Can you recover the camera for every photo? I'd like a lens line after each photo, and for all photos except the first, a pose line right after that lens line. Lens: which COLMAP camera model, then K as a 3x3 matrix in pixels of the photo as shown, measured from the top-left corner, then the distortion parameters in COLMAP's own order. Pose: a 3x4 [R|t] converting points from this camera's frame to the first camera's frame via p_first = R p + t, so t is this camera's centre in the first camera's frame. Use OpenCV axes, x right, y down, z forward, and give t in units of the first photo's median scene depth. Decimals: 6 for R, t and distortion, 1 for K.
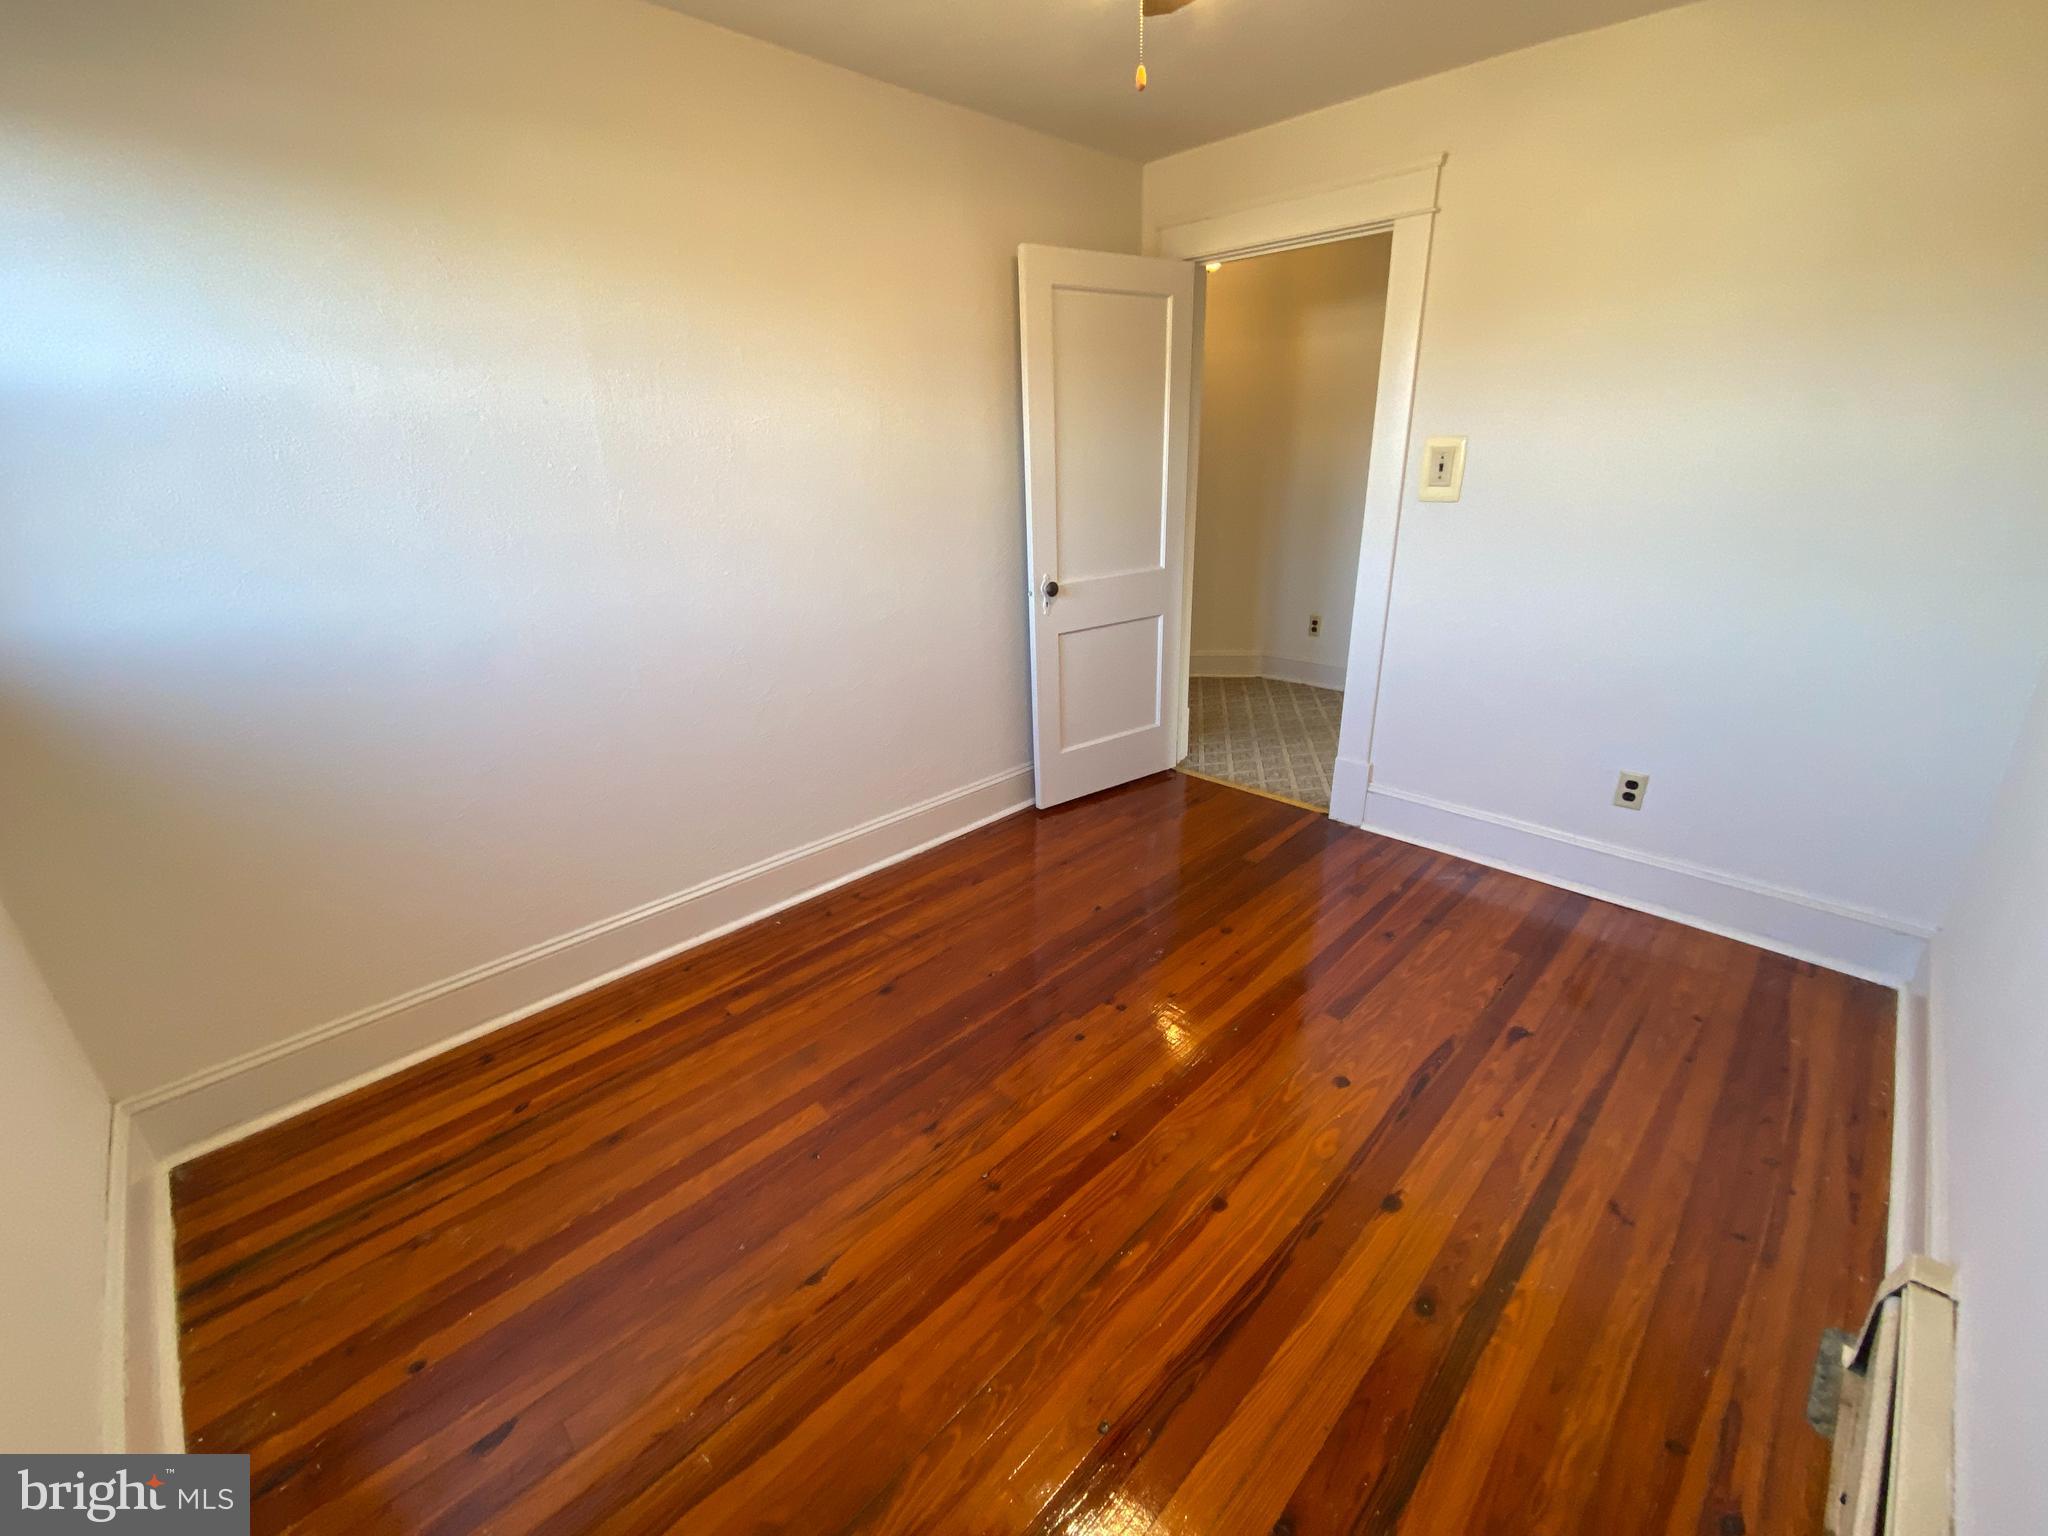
lens RADIAL K [[830.2, 0, 1025.2], [0, 830.2, 770.8], [0, 0, 1]] dist [0.012393, -0.018028]
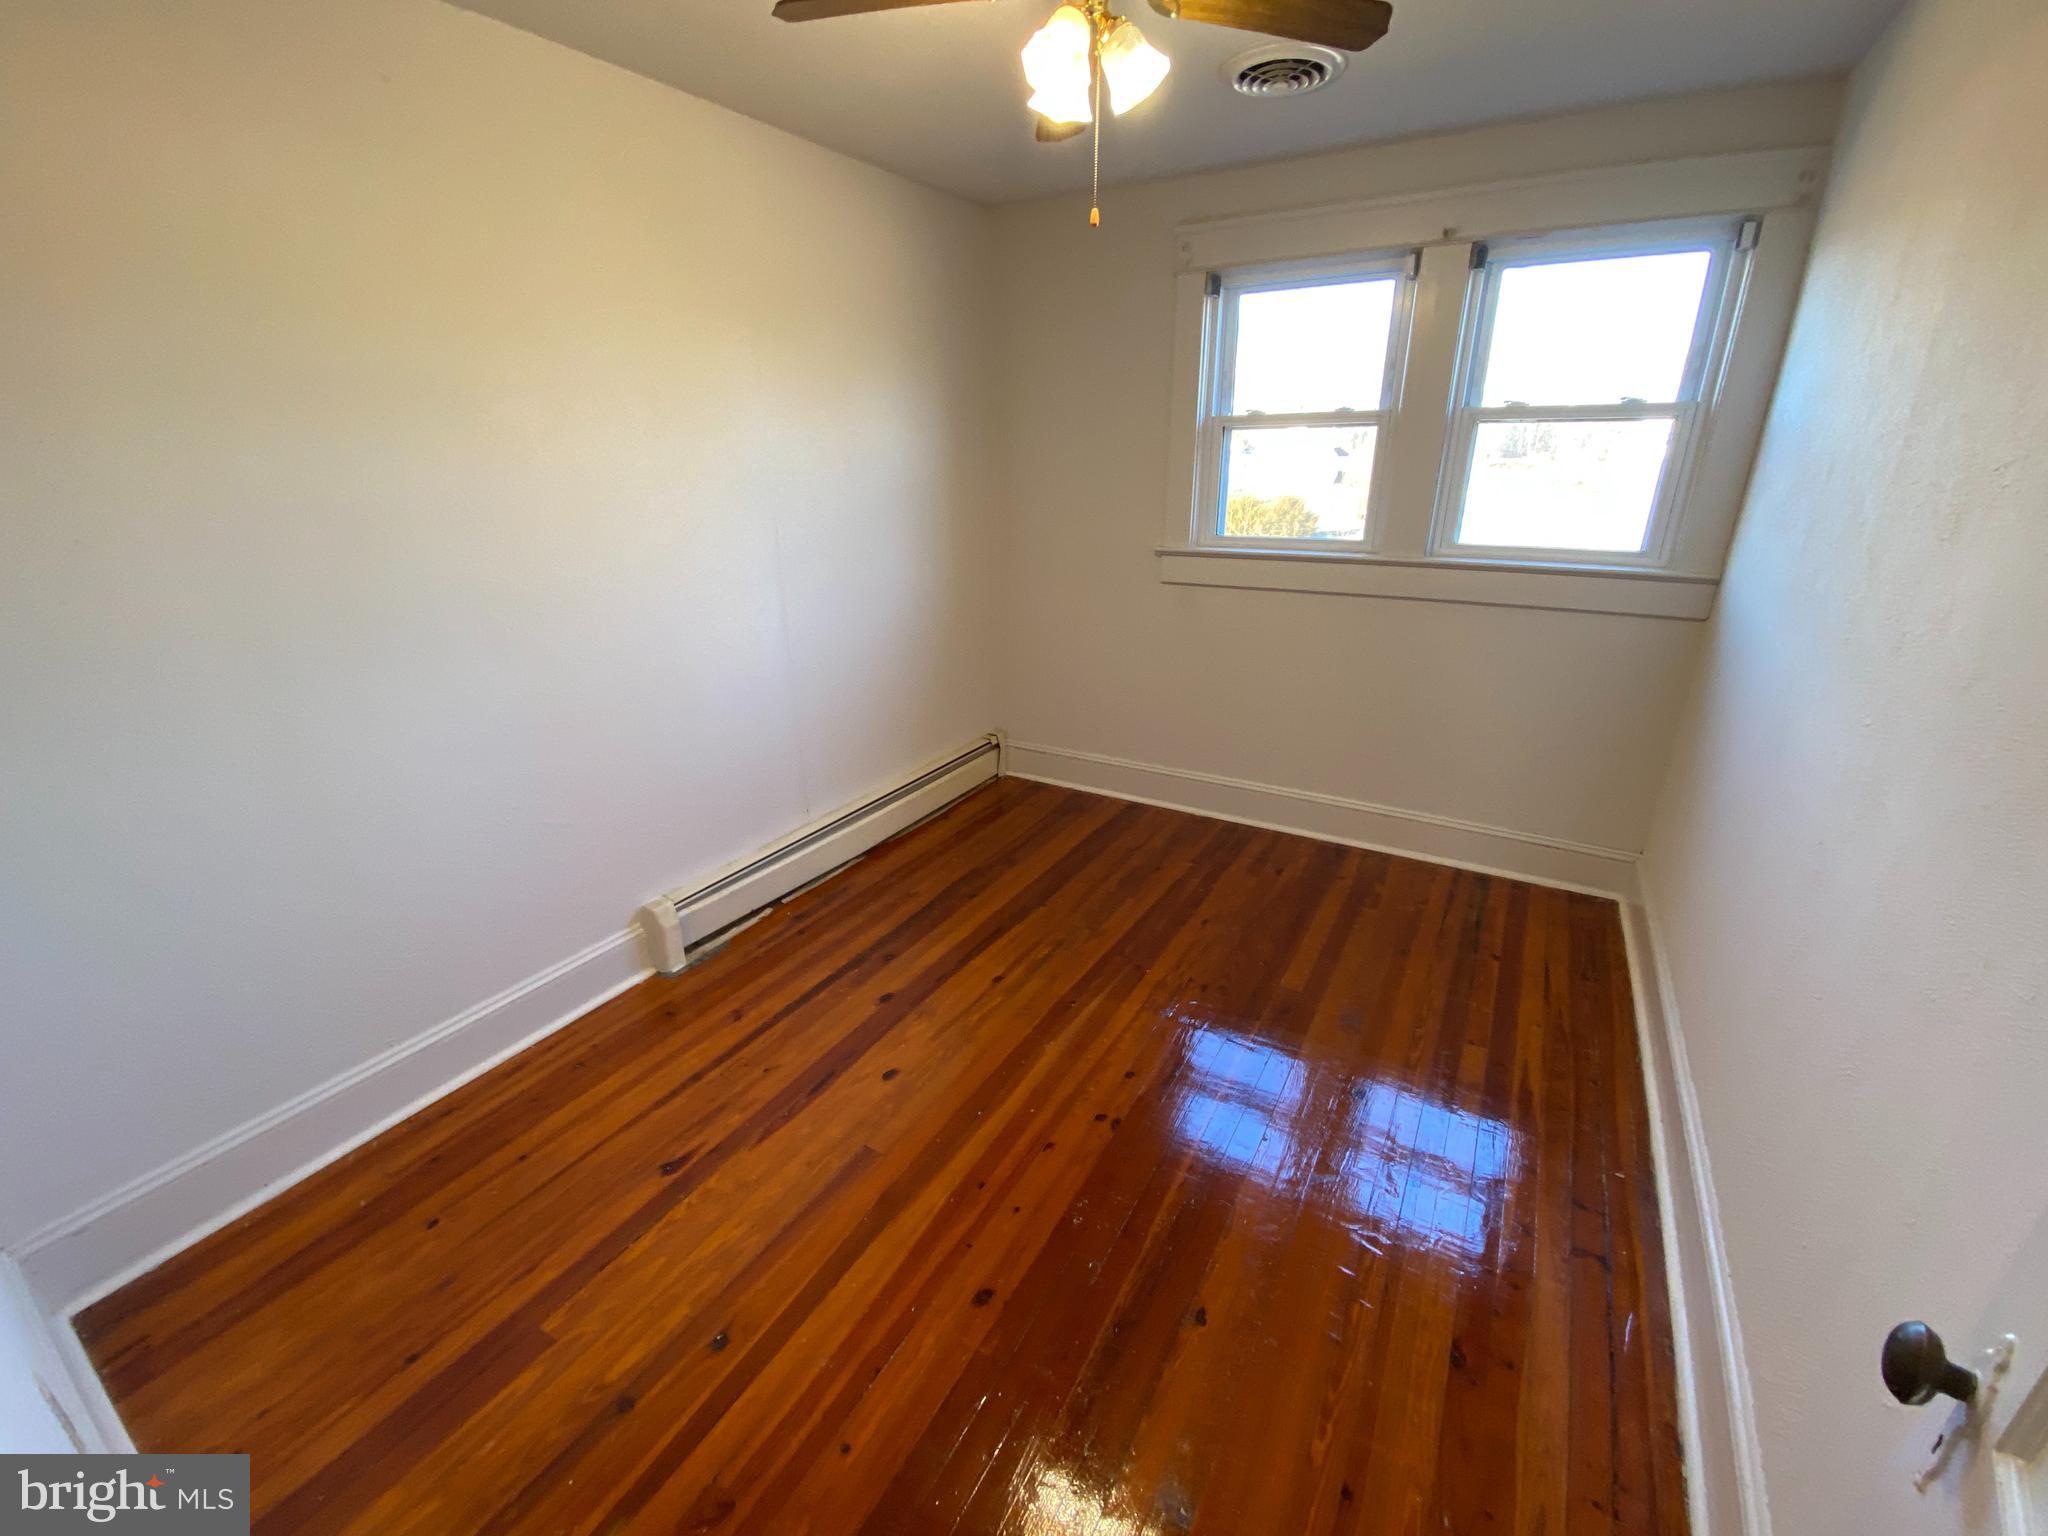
lens RADIAL K [[832.4, 0, 1023.5], [0, 832.4, 771.6], [0, 0, 1]] dist [0.021255, -0.022187]
pose [[-0.969968, 0.115795, -0.213902, 0.434135], [-0.058799, 0.741701, 0.668149, -0.747815], [0.236019, 0.660660, -0.712617, 1.710845]]
